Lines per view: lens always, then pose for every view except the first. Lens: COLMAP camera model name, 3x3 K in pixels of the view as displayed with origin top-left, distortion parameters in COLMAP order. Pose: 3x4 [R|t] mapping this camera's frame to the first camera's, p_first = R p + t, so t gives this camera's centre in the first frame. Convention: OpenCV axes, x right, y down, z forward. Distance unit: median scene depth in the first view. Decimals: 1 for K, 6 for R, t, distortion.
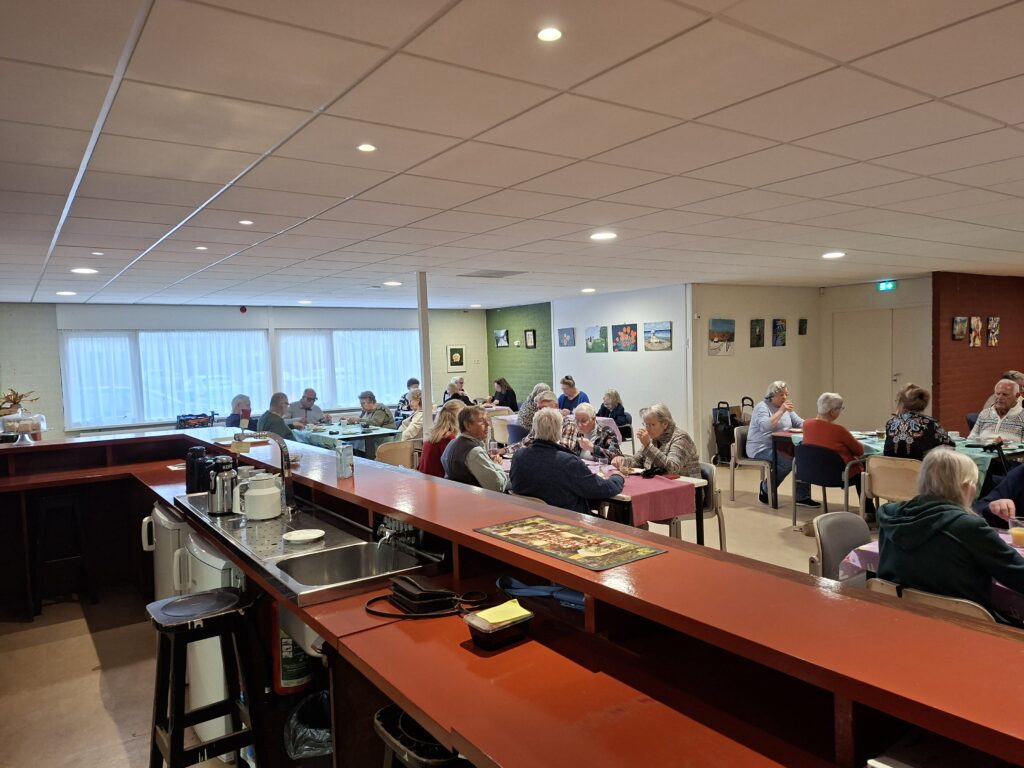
lens RADIAL K [[702.4, 0, 515.8], [0, 702.4, 384.8], [0, 0, 1]] dist [0.087419, -0.091896]
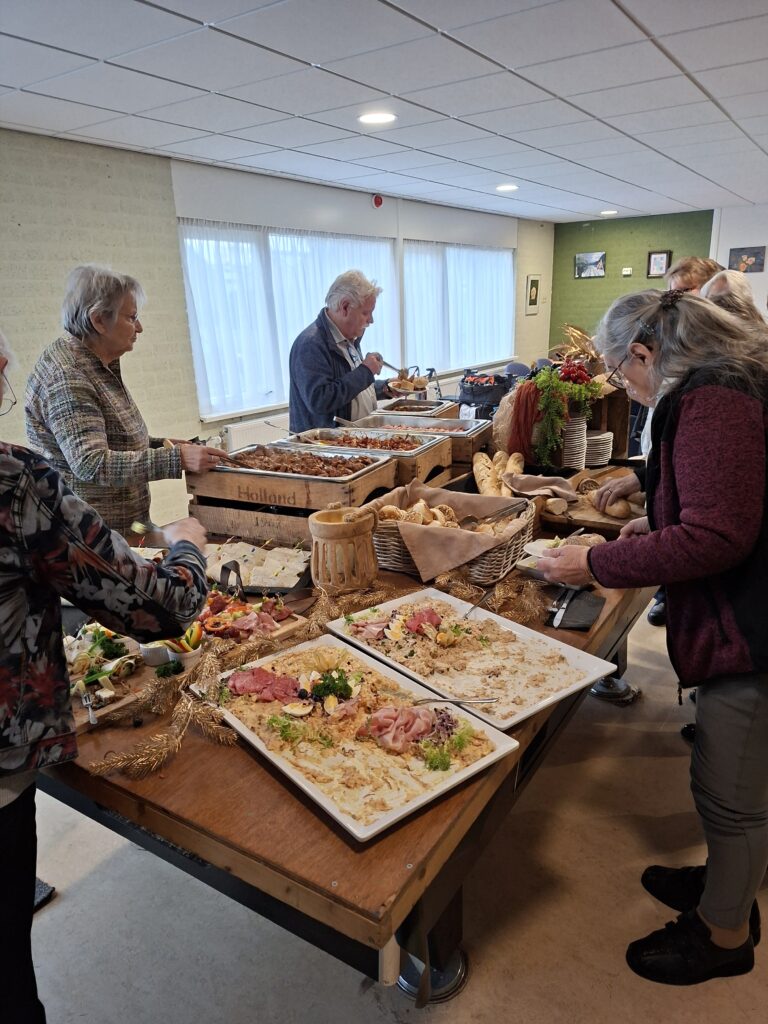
lens RADIAL K [[702.4, 0, 378.4], [0, 702.4, 512.4], [0, 0, 1]] dist [0.087419, -0.091896]
pose [[0.931247, -0.103939, 0.349251, -0.667032], [0.019371, 0.971222, 0.237389, 0.005375], [-0.363874, -0.214302, 0.906460, 0.443856]]
